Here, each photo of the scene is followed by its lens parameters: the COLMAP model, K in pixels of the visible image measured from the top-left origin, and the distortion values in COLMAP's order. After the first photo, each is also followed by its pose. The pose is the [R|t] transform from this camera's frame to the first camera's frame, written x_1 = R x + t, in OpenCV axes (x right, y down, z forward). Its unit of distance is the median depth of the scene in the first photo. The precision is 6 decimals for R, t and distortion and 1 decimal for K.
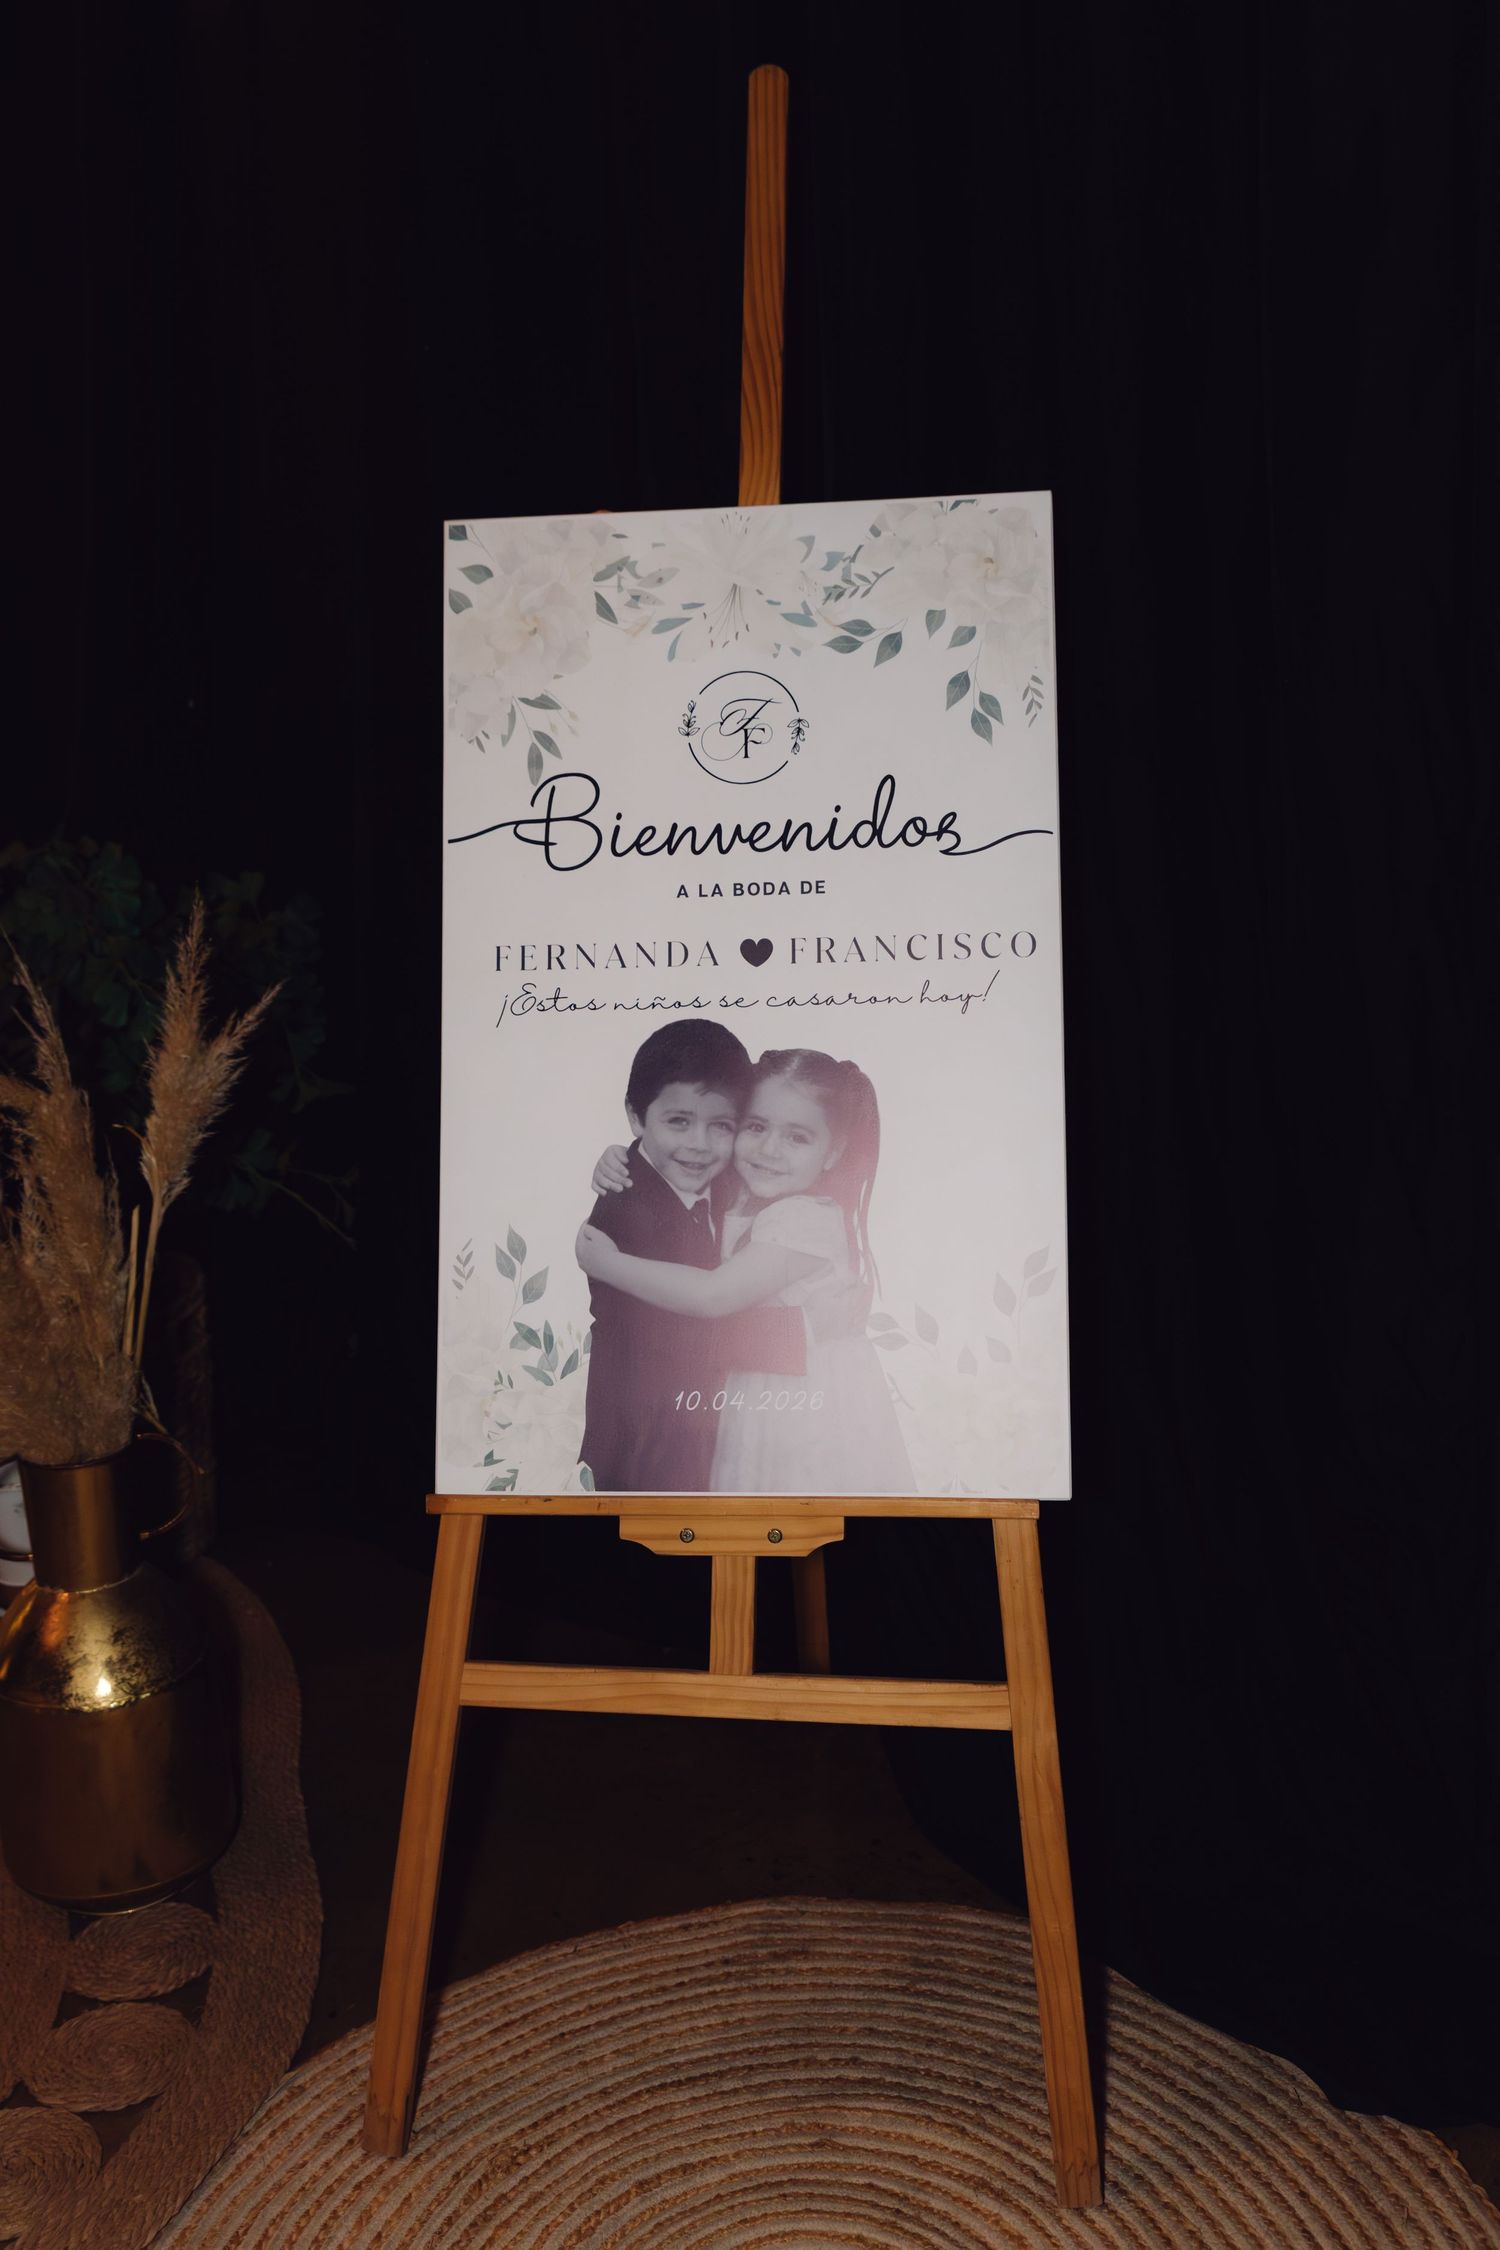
lens RADIAL K [[2403.8, 0, 783.3], [0, 2403.8, 1134.7], [0, 0, 1]] dist [-0.008114, -0.012853]
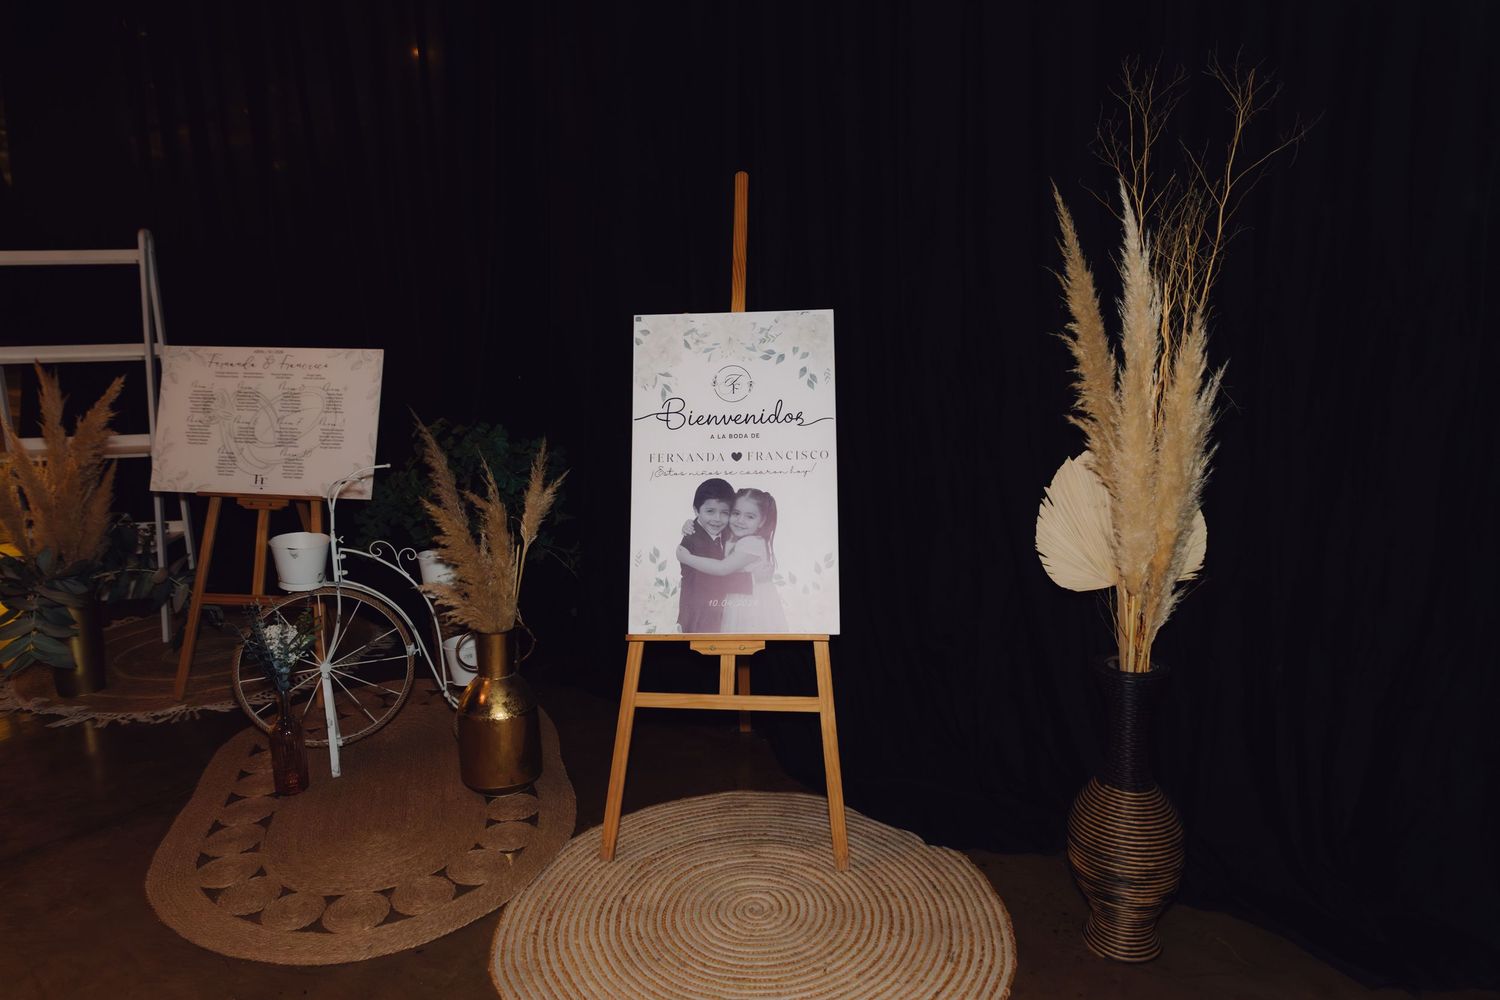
lens RADIAL K [[1032.3, 0, 750.0], [0, 1032.3, 500.0], [0, 0, 1]] dist [-0.003210, -0.002114]
pose [[0.999109, 0.010595, 0.040845, -0.046684], [-0.007675, 0.997447, -0.070999, 0.071046], [-0.041493, 0.070622, 0.996640, -0.298479]]
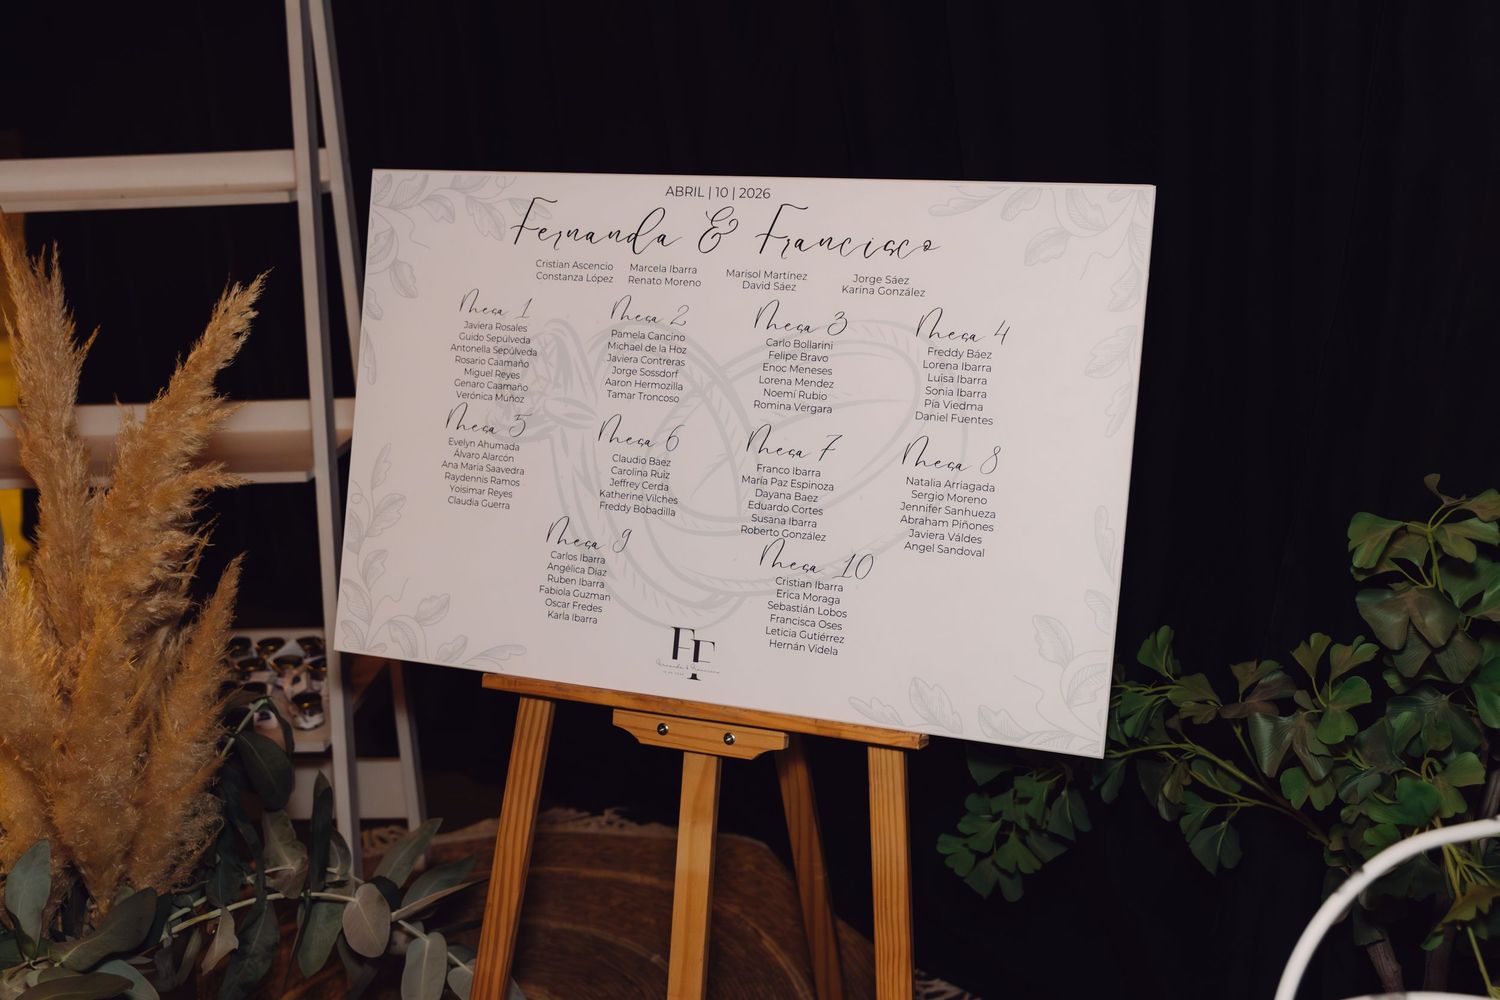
lens RADIAL K [[1724.1, 0, 750.0], [0, 1724.1, 500.0], [0, 0, 1]] dist [0.021313, 0.010589]
pose [[0.979483, 0.045511, -0.196320, -0.623247], [-0.043753, 0.998954, 0.013287, -0.167714], [0.196720, -0.004425, 0.980450, 0.675001]]
